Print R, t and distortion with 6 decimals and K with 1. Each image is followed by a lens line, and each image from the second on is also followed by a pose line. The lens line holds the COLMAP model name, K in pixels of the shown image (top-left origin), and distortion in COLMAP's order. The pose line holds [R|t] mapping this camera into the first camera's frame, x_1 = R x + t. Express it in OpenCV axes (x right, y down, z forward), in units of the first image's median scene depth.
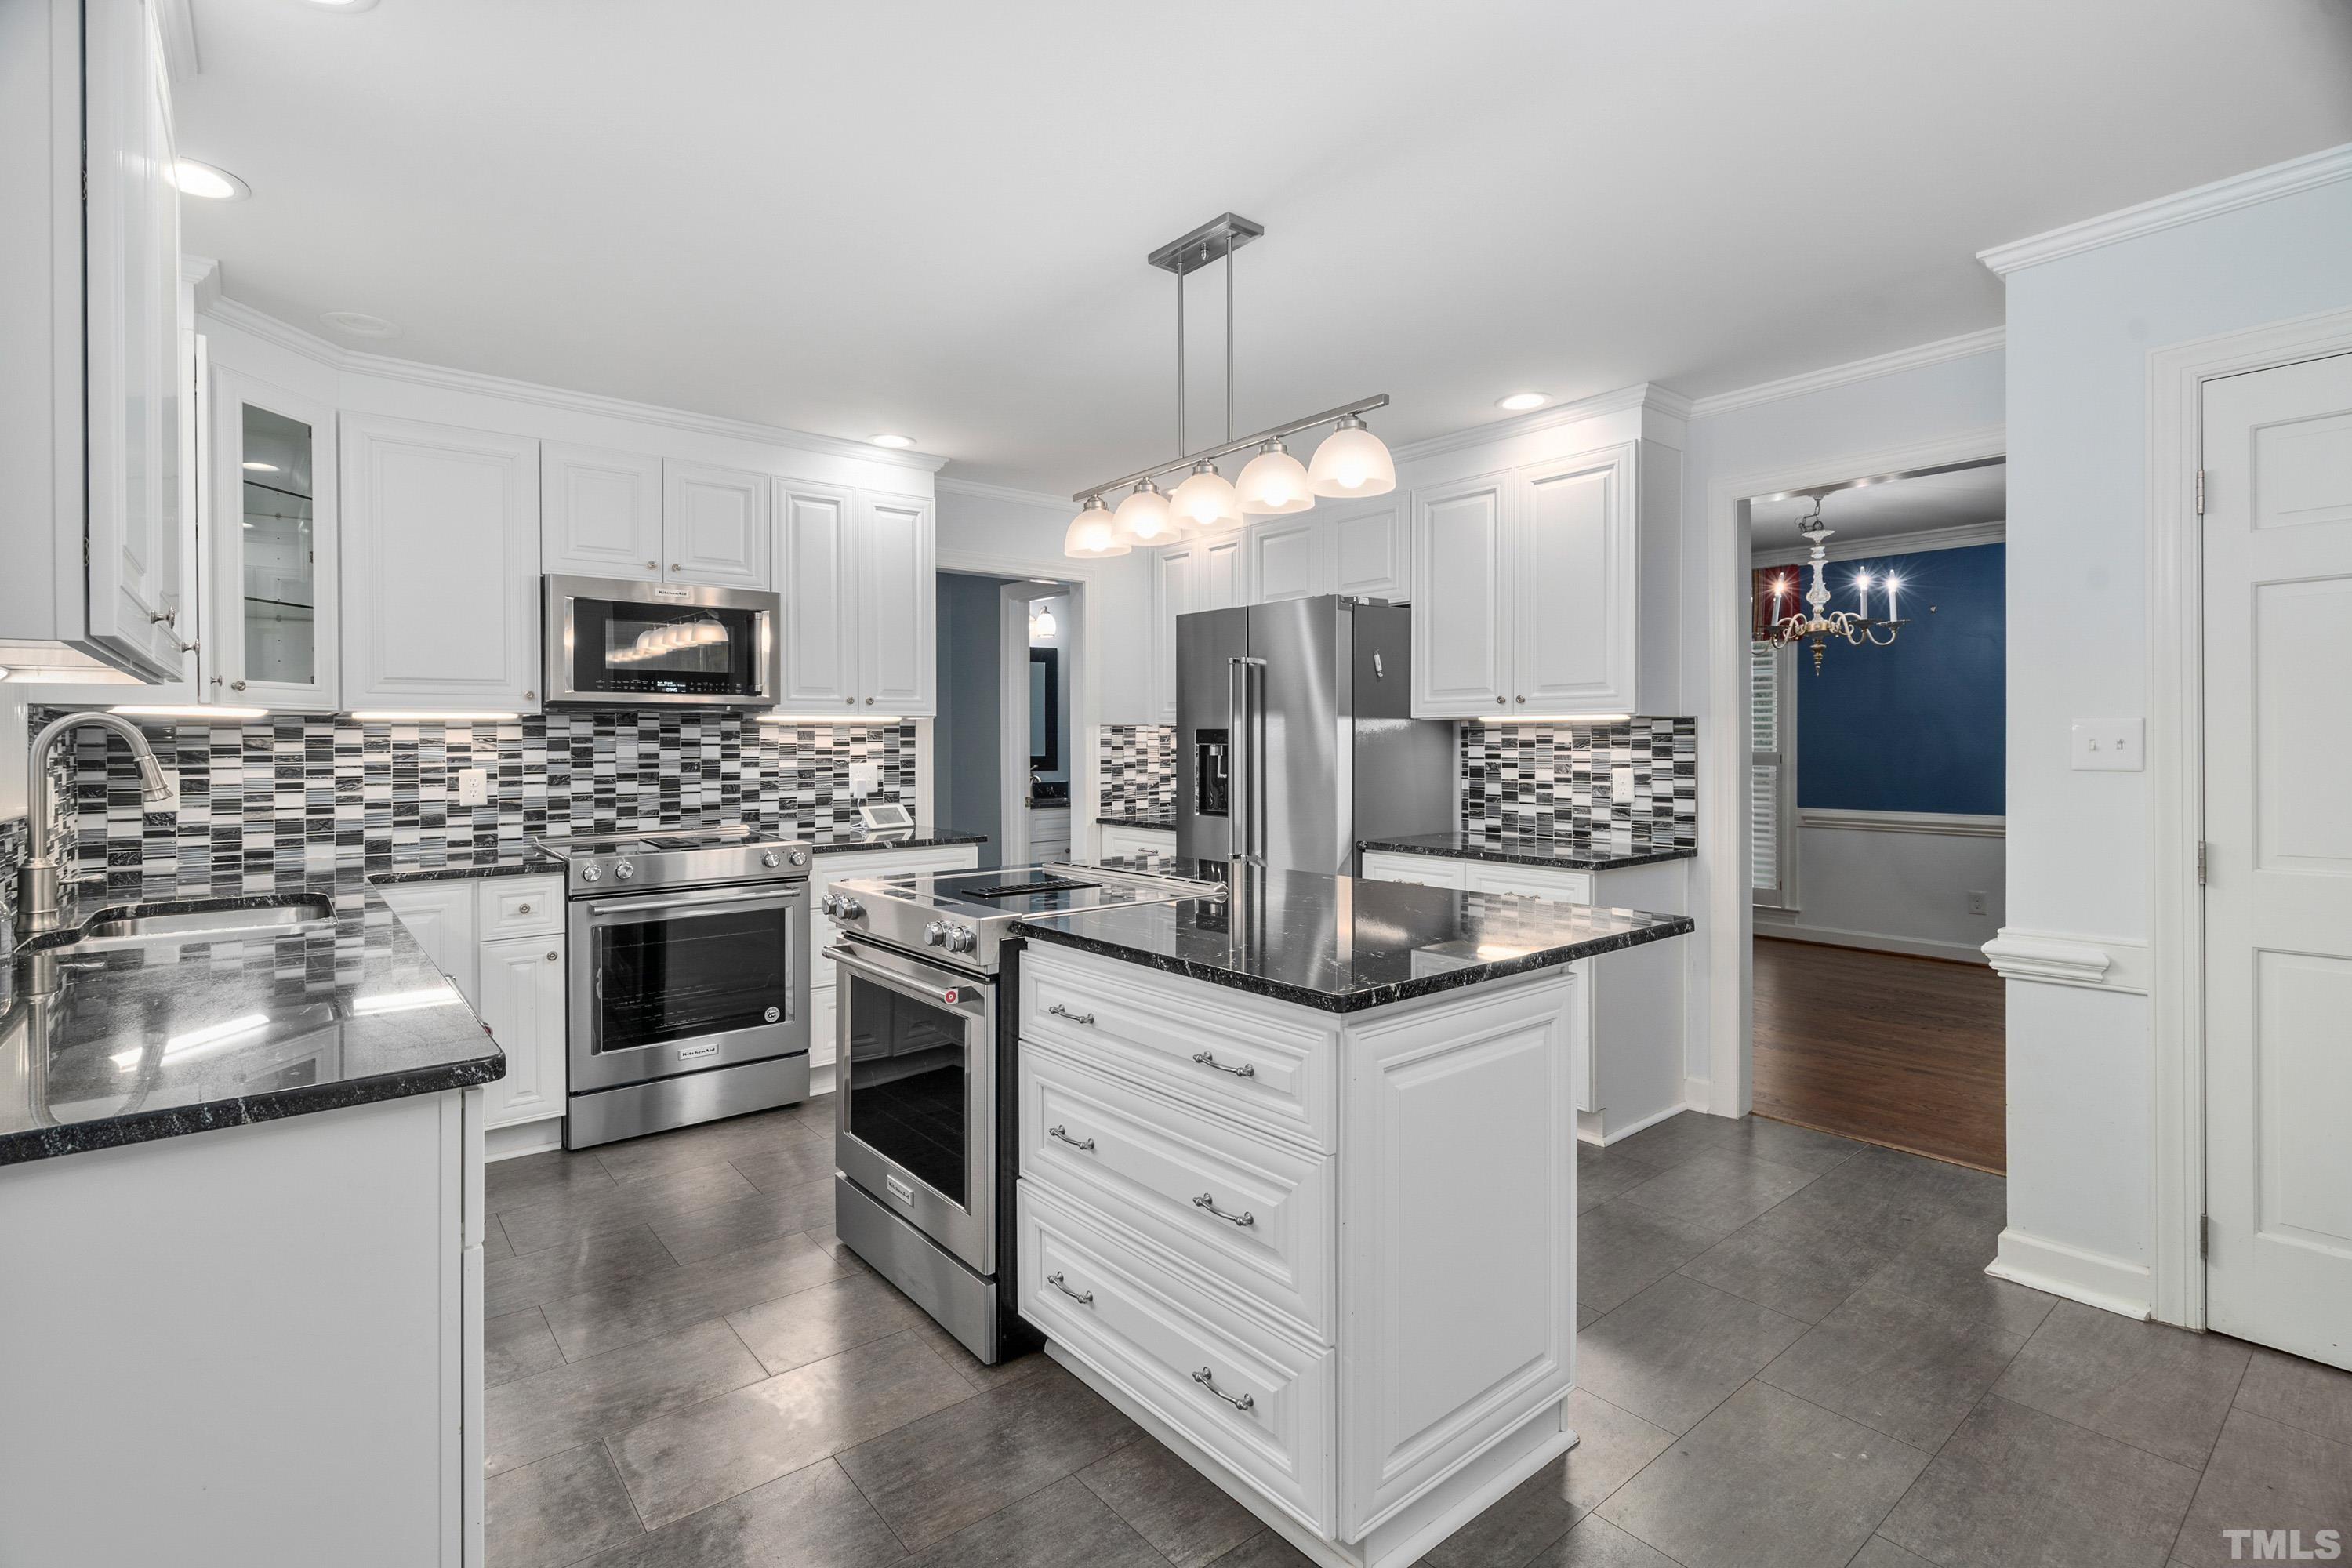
lens RADIAL K [[1085.3, 0, 1148.9], [0, 1085.3, 740.7], [0, 0, 1]] dist [-0.004305, 0.002151]
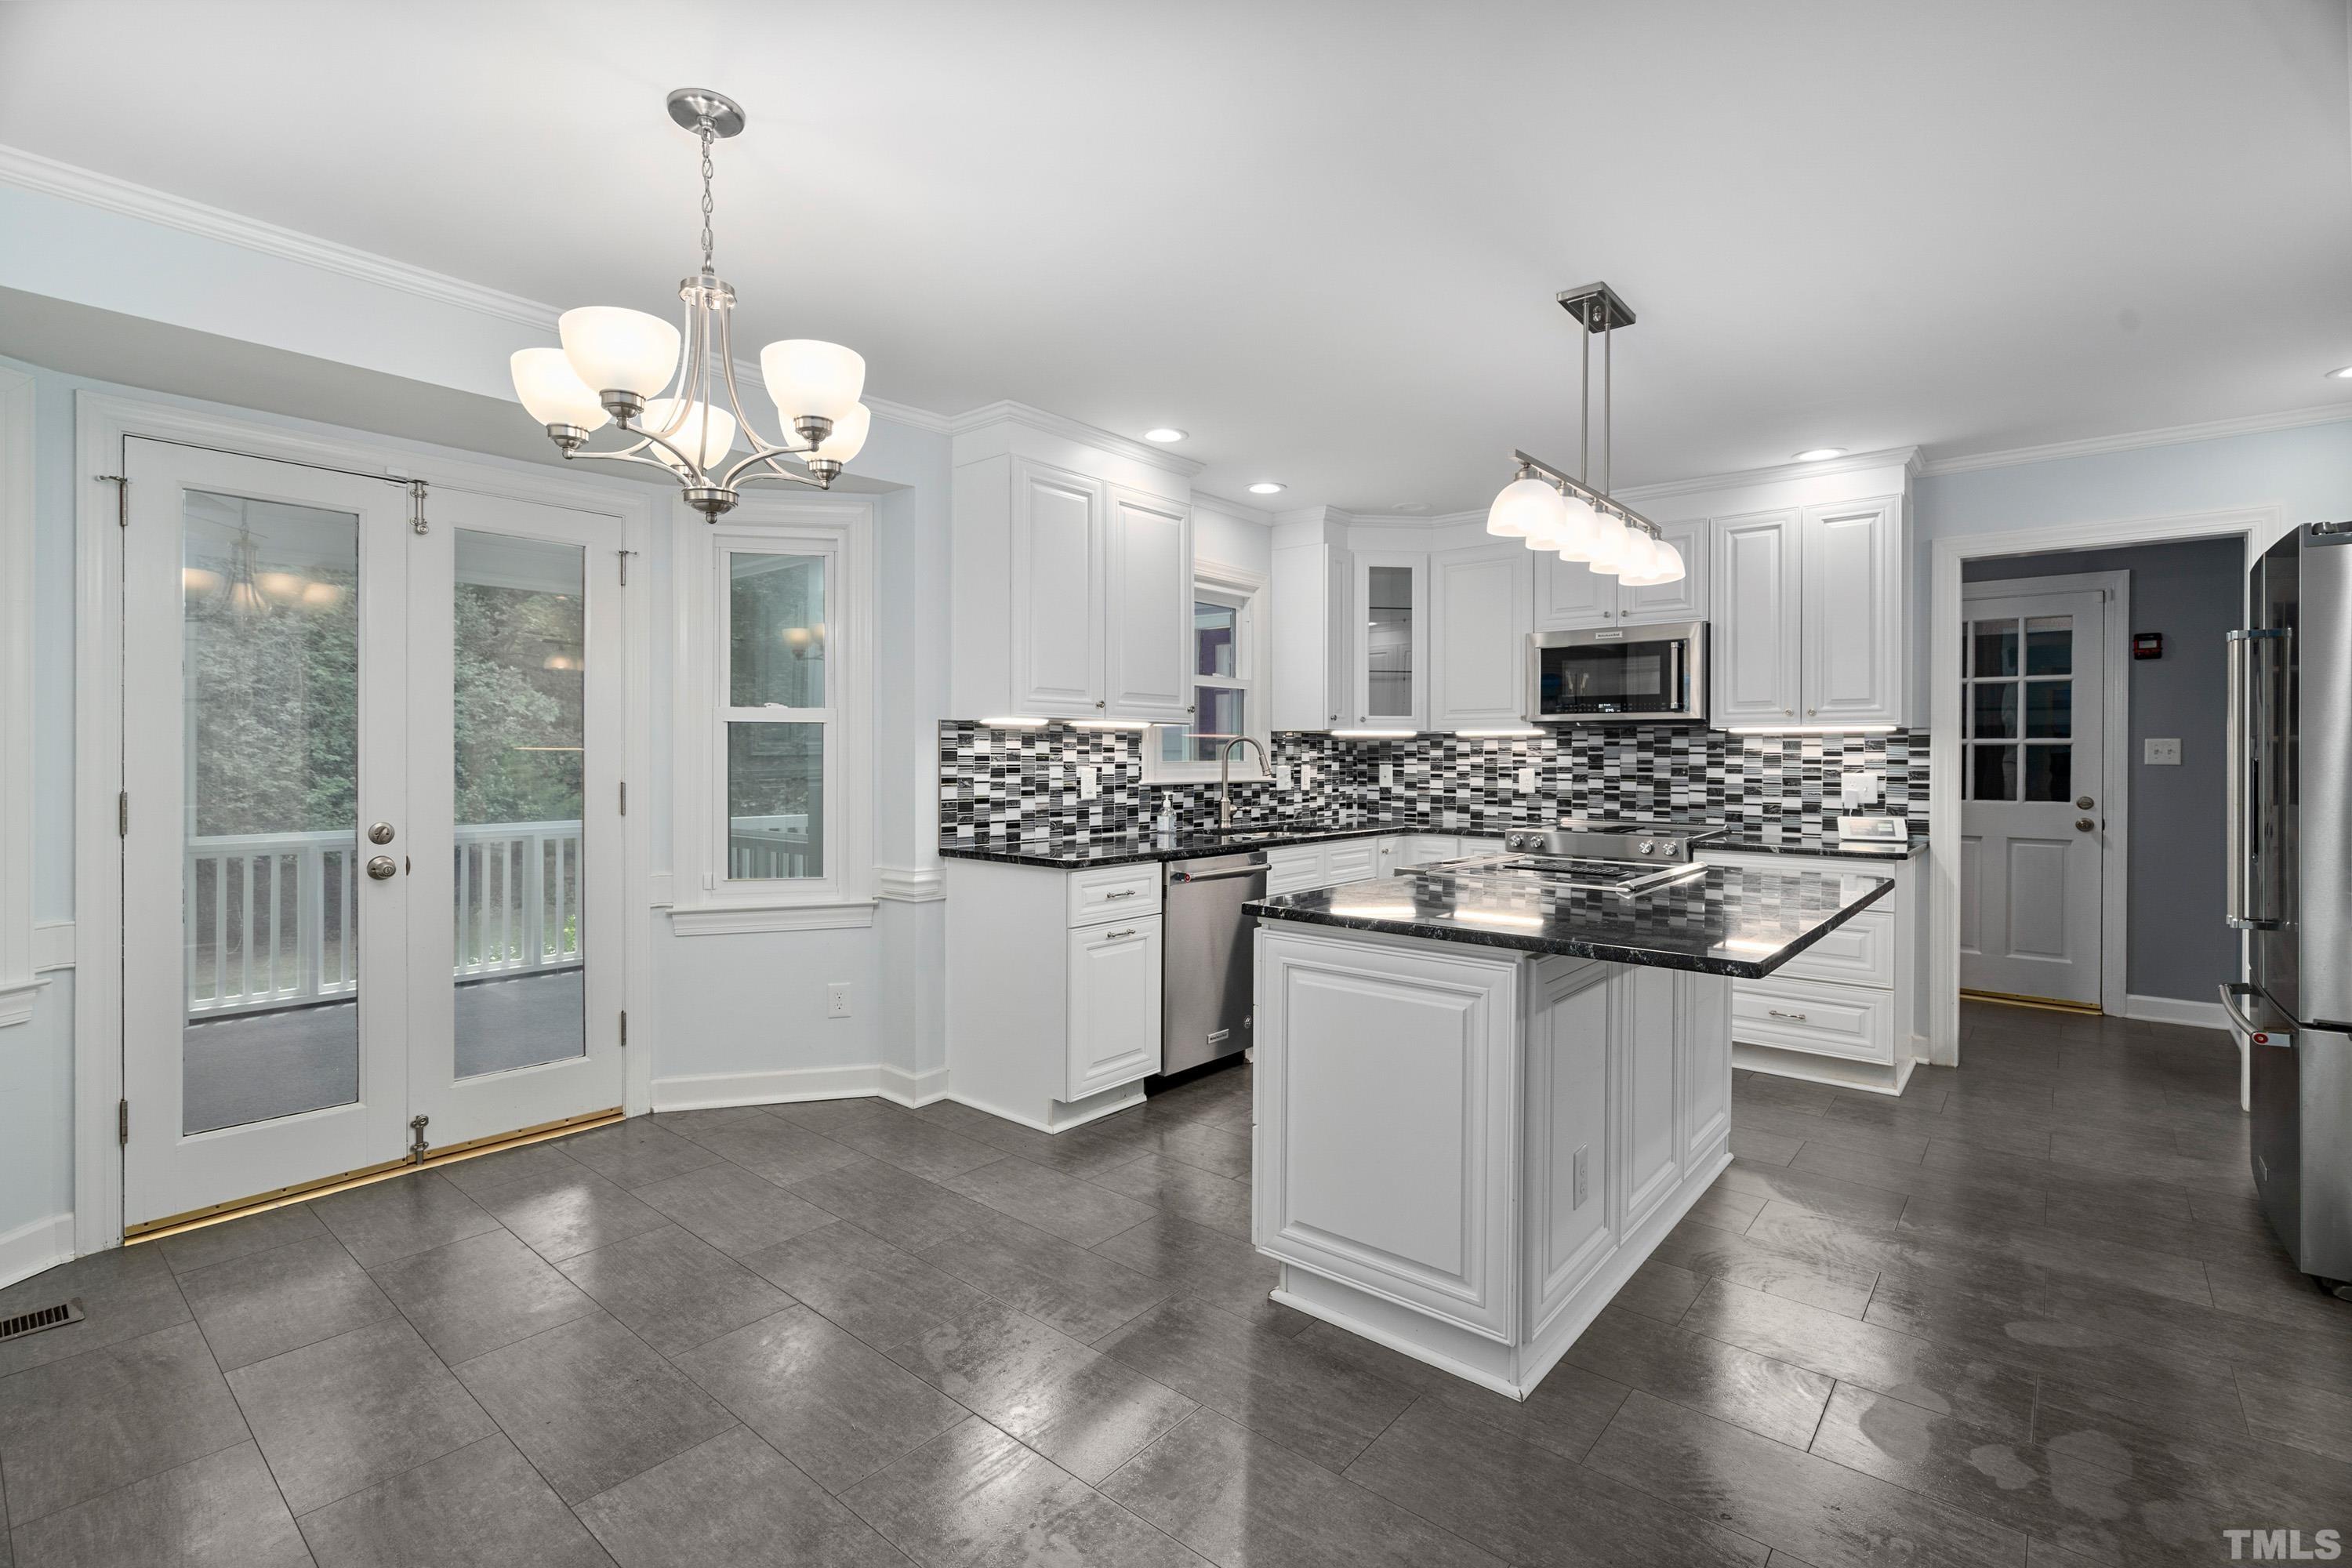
lens RADIAL K [[1085.3, 0, 1170.7], [0, 1085.3, 762.8], [0, 0, 1]] dist [-0.004305, 0.002151]
pose [[0.192348, 0.015699, -0.981201, 0.678926], [-0.003011, 0.999877, 0.015407, -0.002714], [0.981322, -0.000009, 0.192371, 0.225566]]
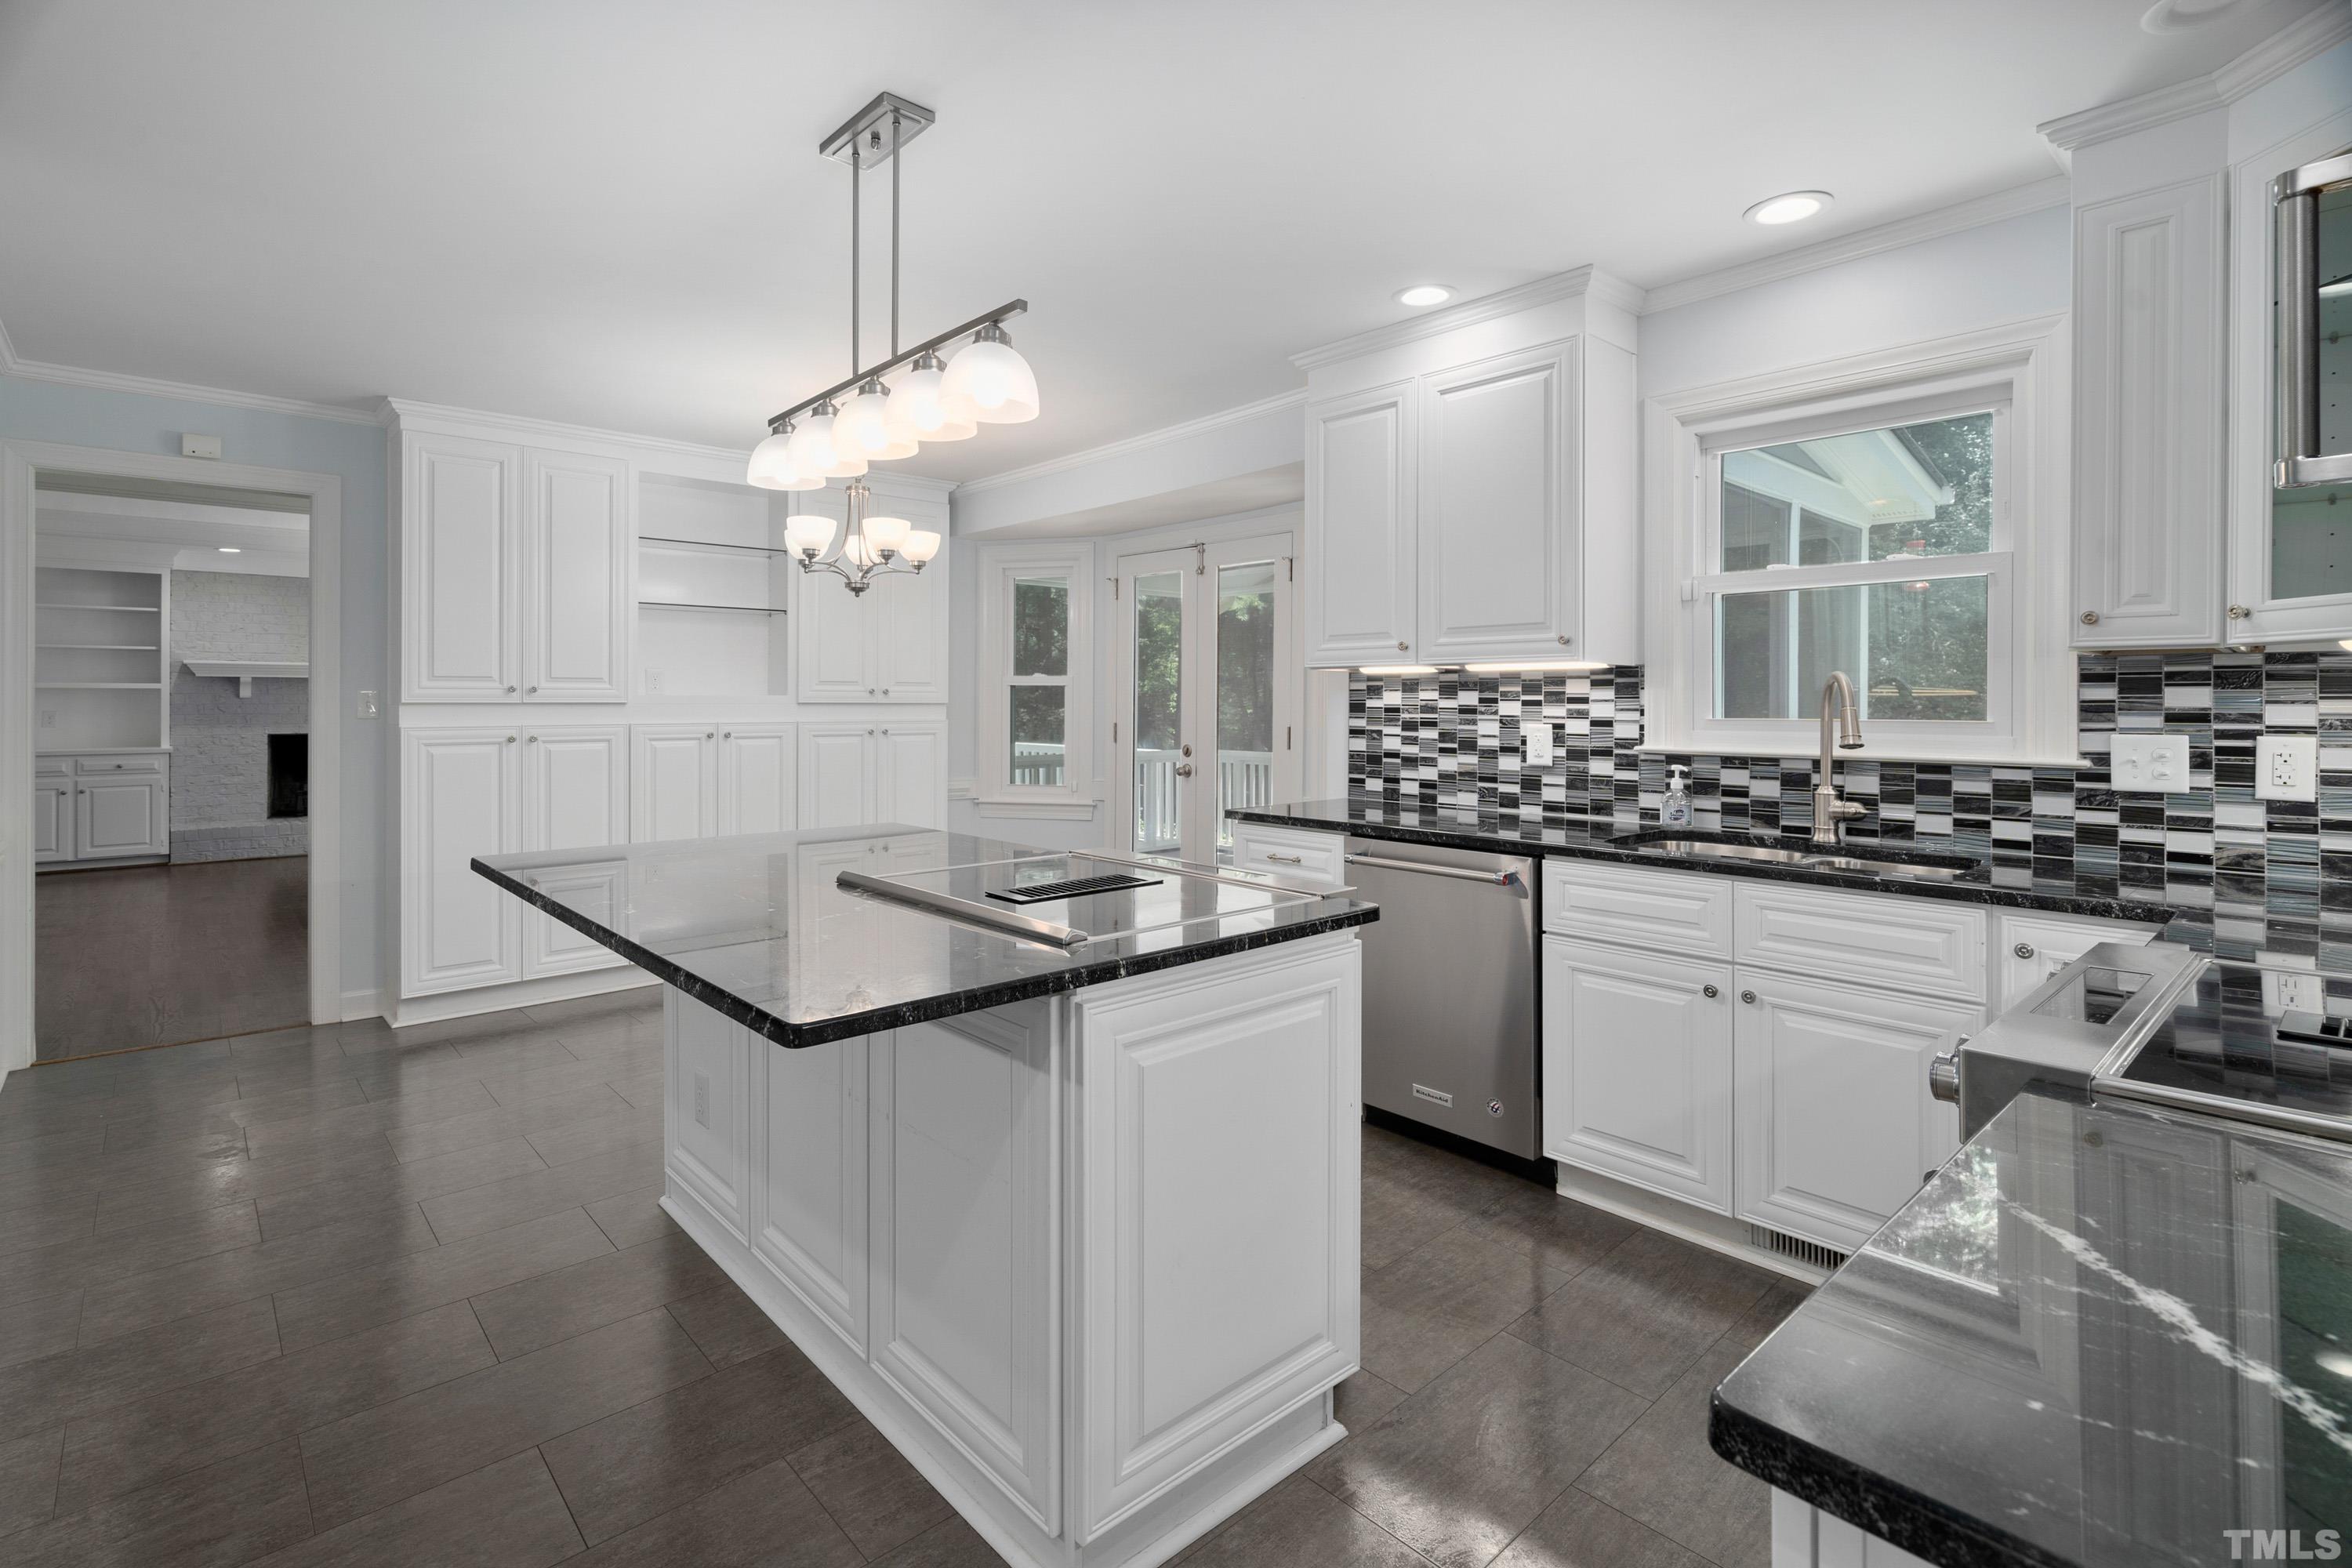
lens RADIAL K [[1085.3, 0, 1129.5], [0, 1085.3, 699.5], [0, 0, 1]] dist [-0.004305, 0.002151]
pose [[-0.998924, 0.006358, -0.045941, -2.978406], [0.006524, 0.999973, -0.003461, 0.018259], [0.045918, -0.003757, -0.998938, 4.949167]]
